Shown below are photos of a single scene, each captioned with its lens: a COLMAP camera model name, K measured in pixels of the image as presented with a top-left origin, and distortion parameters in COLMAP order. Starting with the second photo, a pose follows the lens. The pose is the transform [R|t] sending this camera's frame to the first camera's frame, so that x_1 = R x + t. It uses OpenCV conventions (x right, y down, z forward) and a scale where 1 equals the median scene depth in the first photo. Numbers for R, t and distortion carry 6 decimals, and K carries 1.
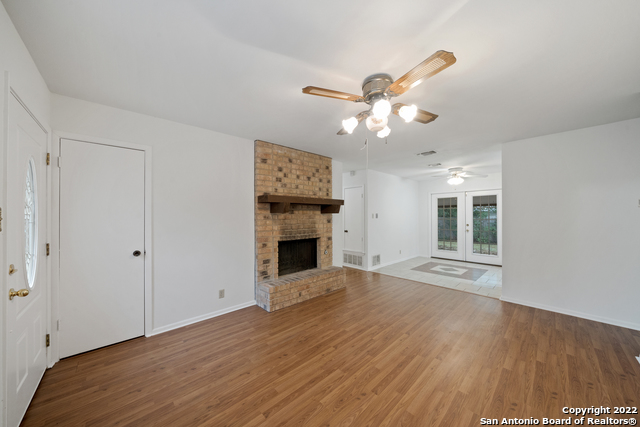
lens RADIAL K [[219.6, 0, 320.7], [0, 219.6, 215.5], [0, 0, 1]] dist [-0.002525, -0.000080]
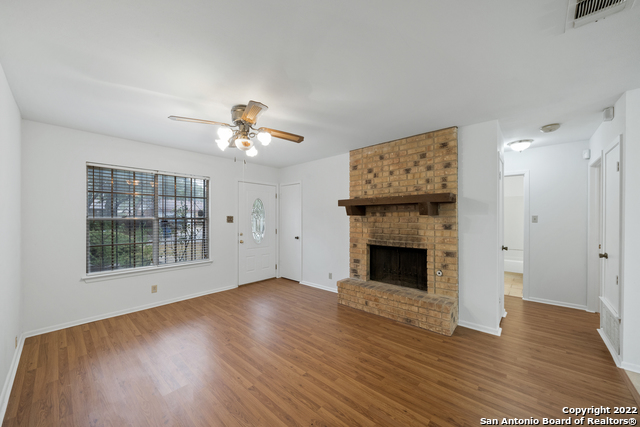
lens RADIAL K [[238.6, 0, 319.1], [0, 238.6, 218.3], [0, 0, 1]] dist [-0.002386, -0.000257]
pose [[0.085458, 0.004200, -0.996333, 0.810827], [0.003118, 0.999985, 0.004483, -0.004564], [0.996337, -0.003490, 0.085444, 0.649095]]
